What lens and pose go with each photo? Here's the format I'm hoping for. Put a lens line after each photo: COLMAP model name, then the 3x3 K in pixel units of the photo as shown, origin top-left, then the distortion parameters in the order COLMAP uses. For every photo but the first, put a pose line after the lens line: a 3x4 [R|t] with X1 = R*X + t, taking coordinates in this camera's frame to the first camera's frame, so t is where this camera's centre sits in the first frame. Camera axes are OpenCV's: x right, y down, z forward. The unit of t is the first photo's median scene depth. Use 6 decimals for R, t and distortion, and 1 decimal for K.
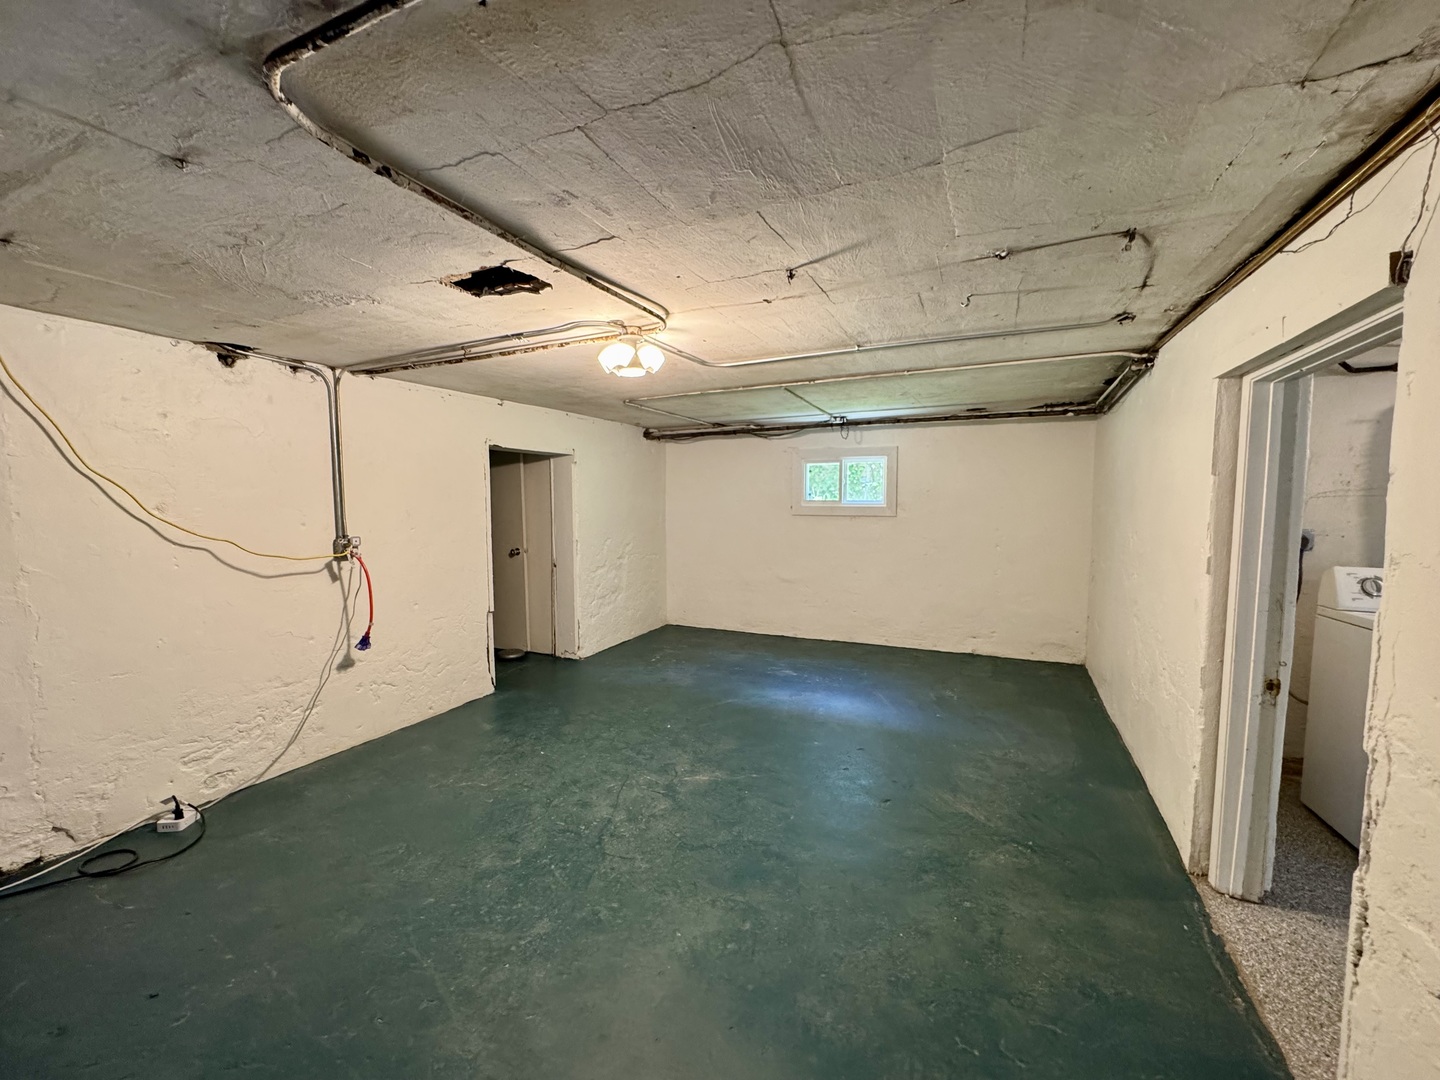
lens RADIAL K [[577.5, 0, 724.1], [0, 577.5, 538.2], [0, 0, 1]] dist [-0.000764, -0.000204]
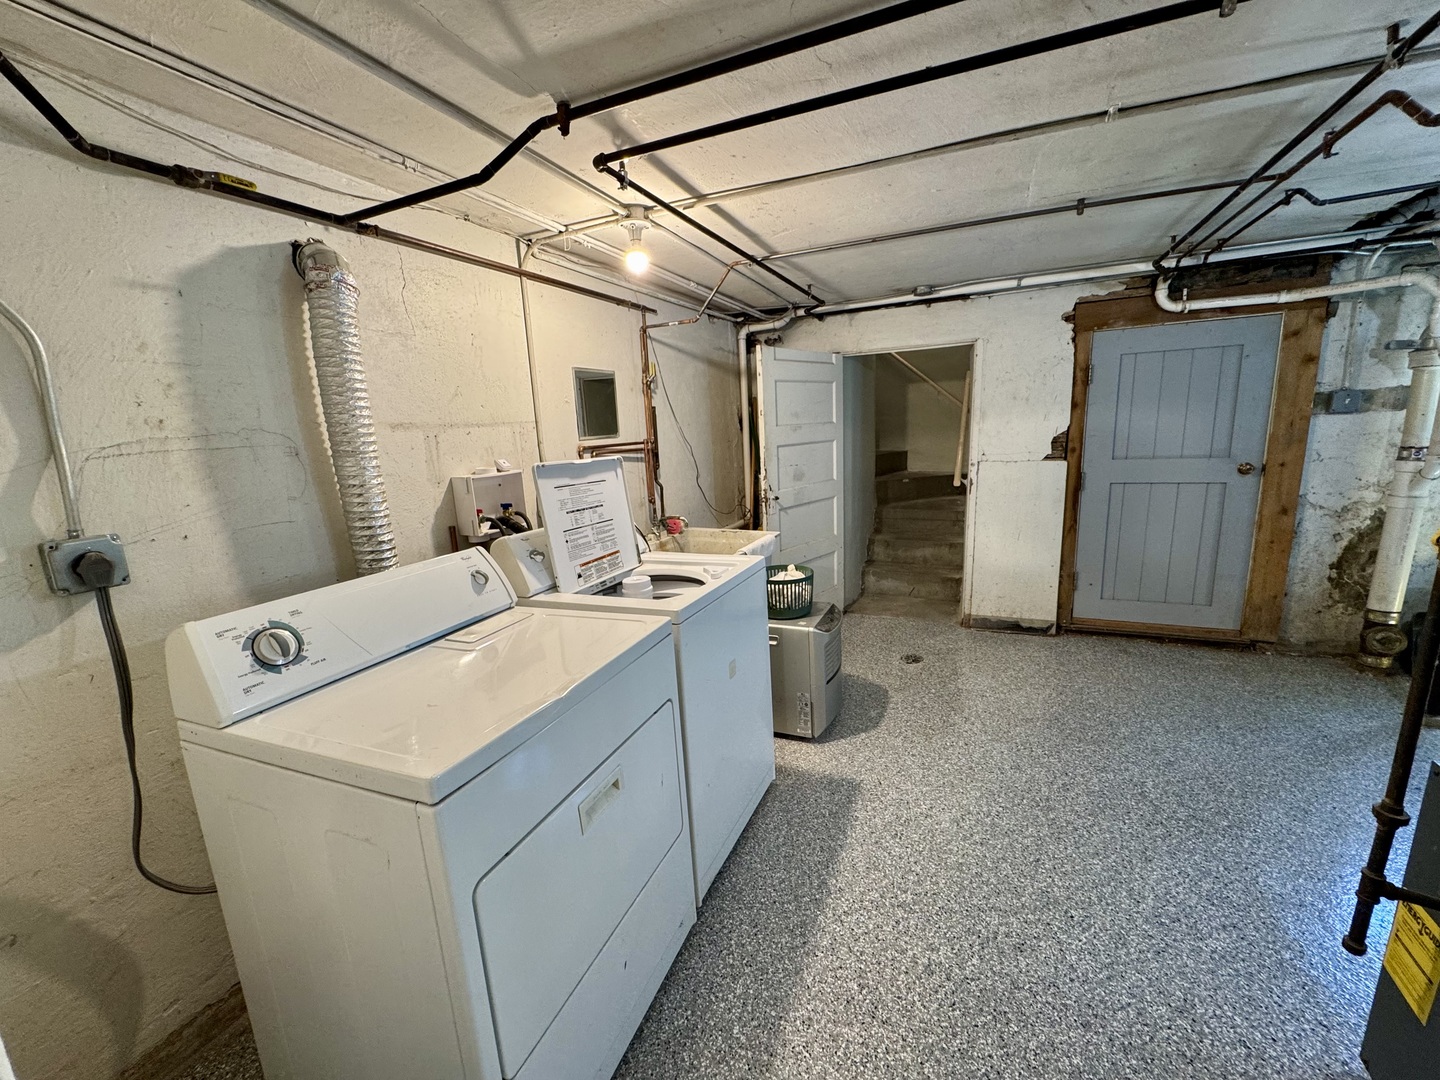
lens RADIAL K [[577.5, 0, 719.8], [0, 577.5, 538.4], [0, 0, 1]] dist [-0.000764, -0.000204]
pose [[-0.002189, -0.187403, 0.982281, 0.628550], [0.116862, 0.975505, 0.186371, -0.041463], [-0.993146, 0.115200, 0.019765, 0.572982]]
